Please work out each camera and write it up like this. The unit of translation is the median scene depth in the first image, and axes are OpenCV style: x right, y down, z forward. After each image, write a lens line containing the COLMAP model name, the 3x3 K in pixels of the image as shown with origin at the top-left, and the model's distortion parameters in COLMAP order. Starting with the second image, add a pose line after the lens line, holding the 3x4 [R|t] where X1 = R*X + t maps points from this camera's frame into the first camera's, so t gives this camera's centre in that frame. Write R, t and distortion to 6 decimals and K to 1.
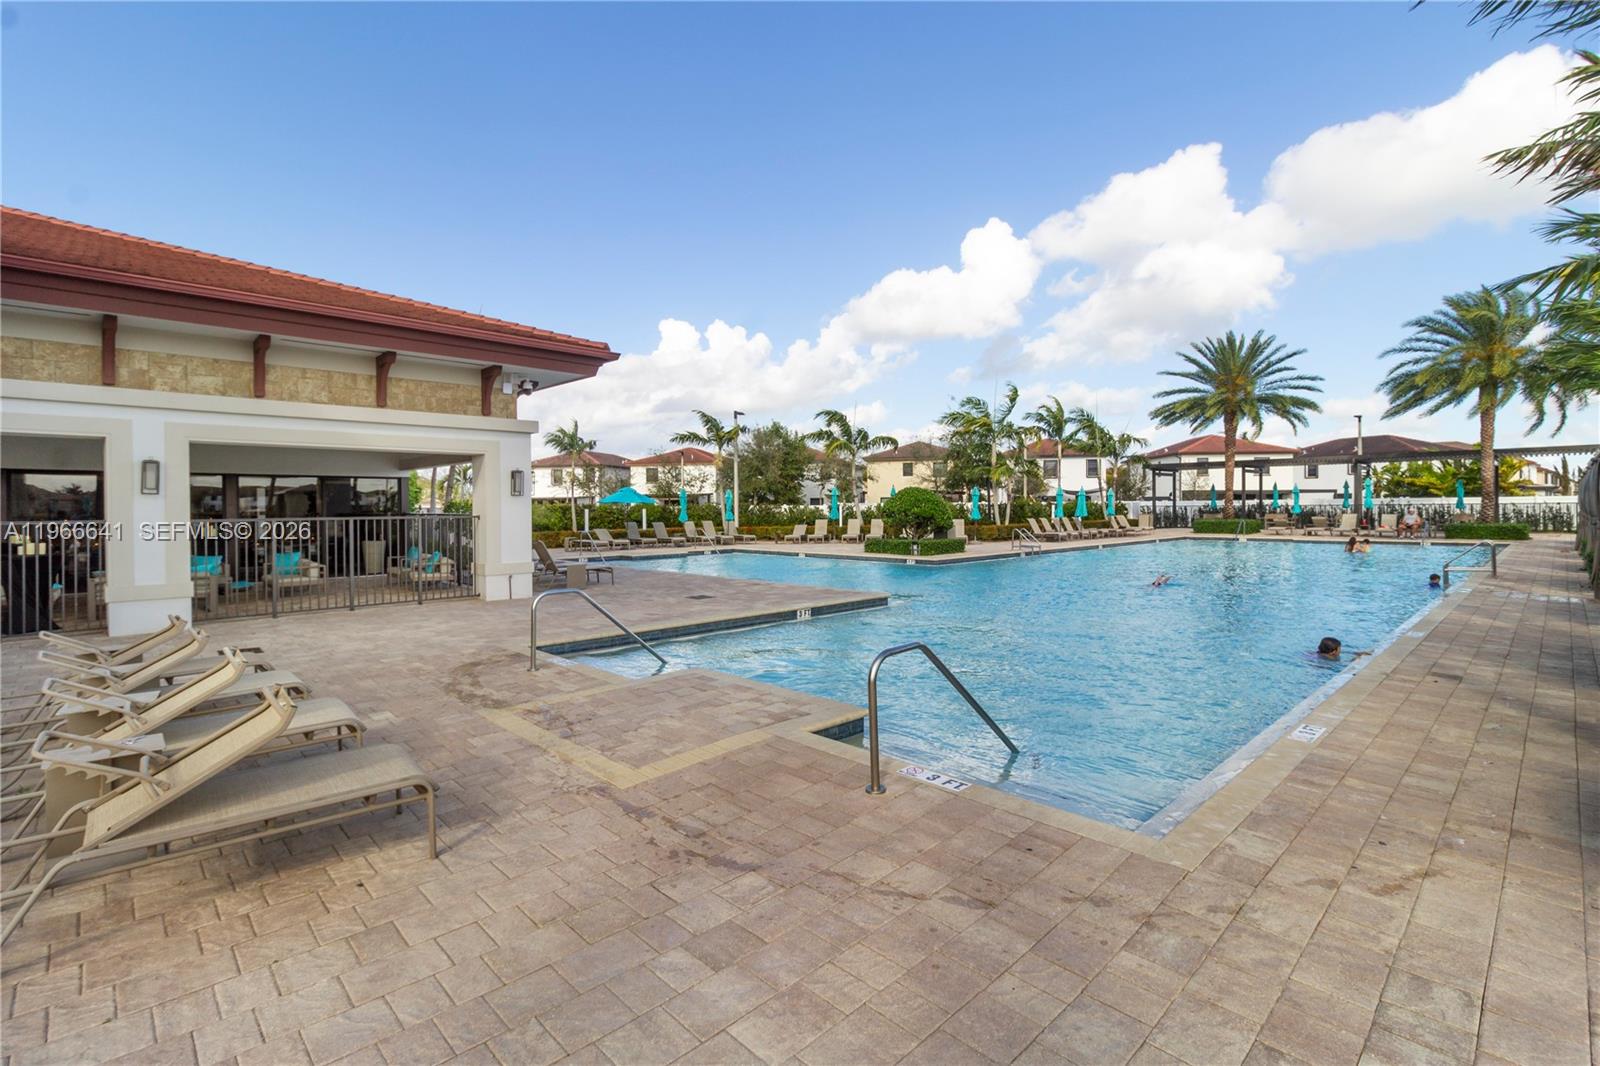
lens RADIAL K [[740.3, 0, 803.3], [0, 740.3, 514.3], [0, 0, 1]] dist [-0.000552, -0.000541]
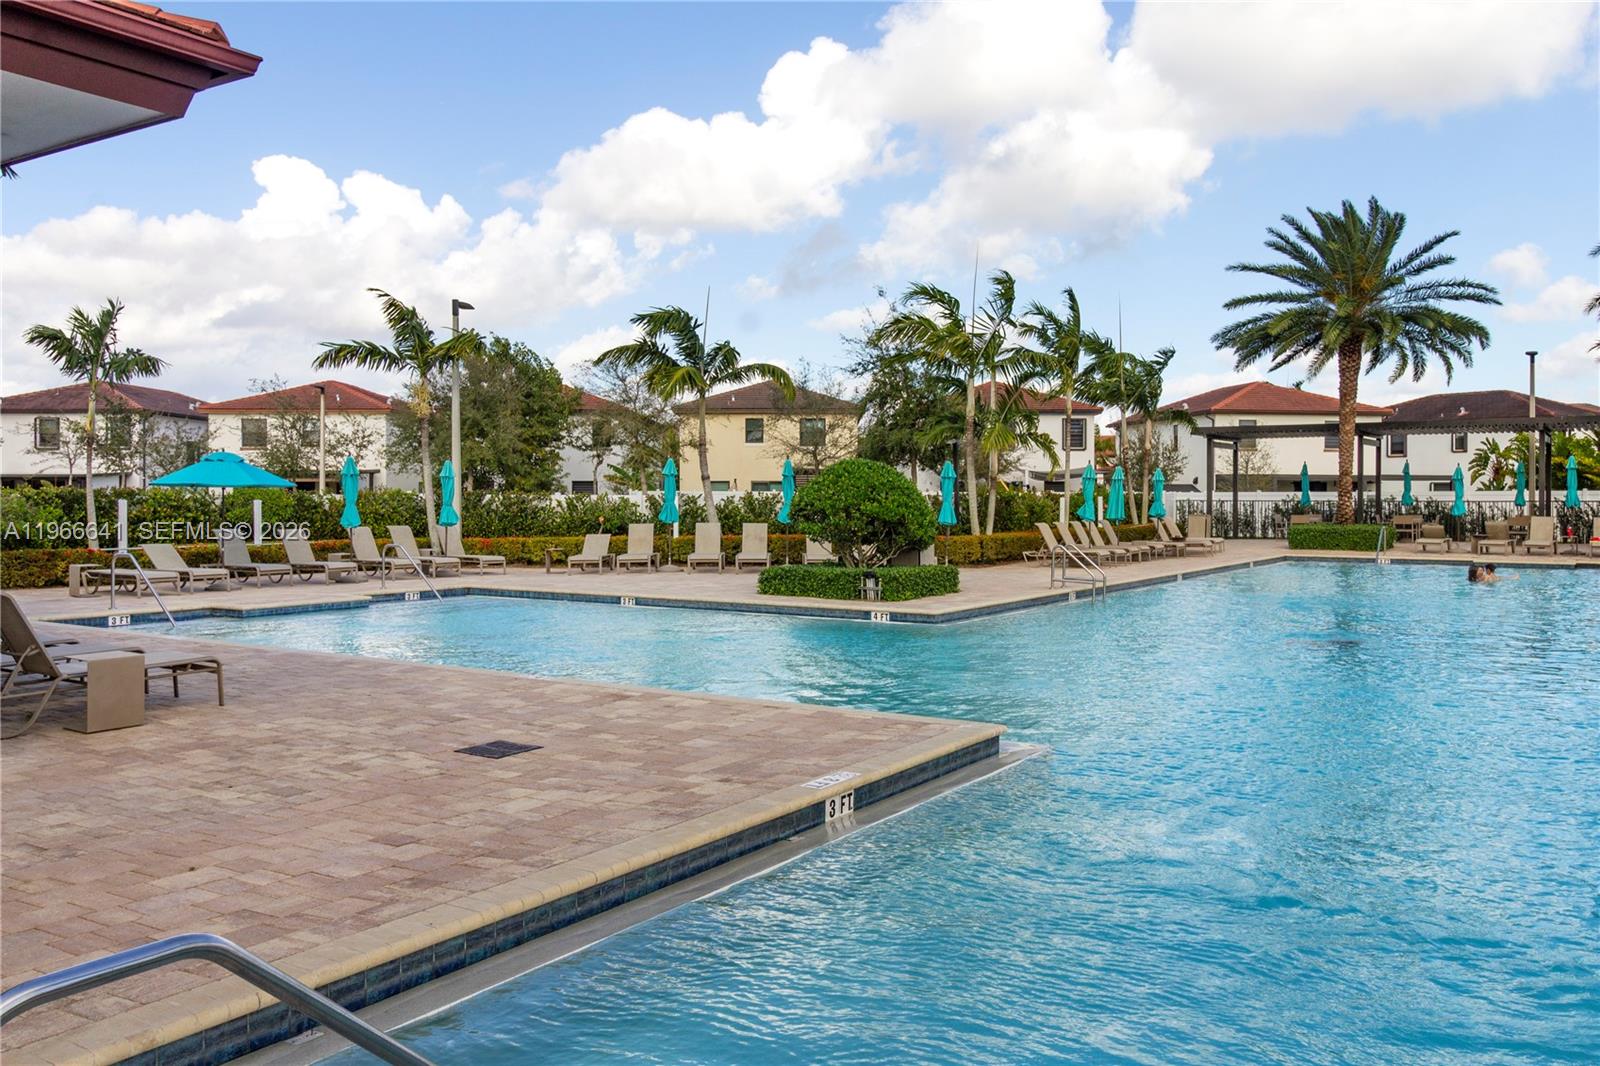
lens RADIAL K [[1258.8, 0, 800.8], [0, 1258.8, 496.4], [0, 0, 1]] dist [-0.000322, 0.004612]
pose [[0.976201, 0.007698, 0.216729, -0.049928], [-0.005354, 0.999921, -0.011401, -0.002124], [-0.216800, 0.009969, 0.976165, 0.144039]]
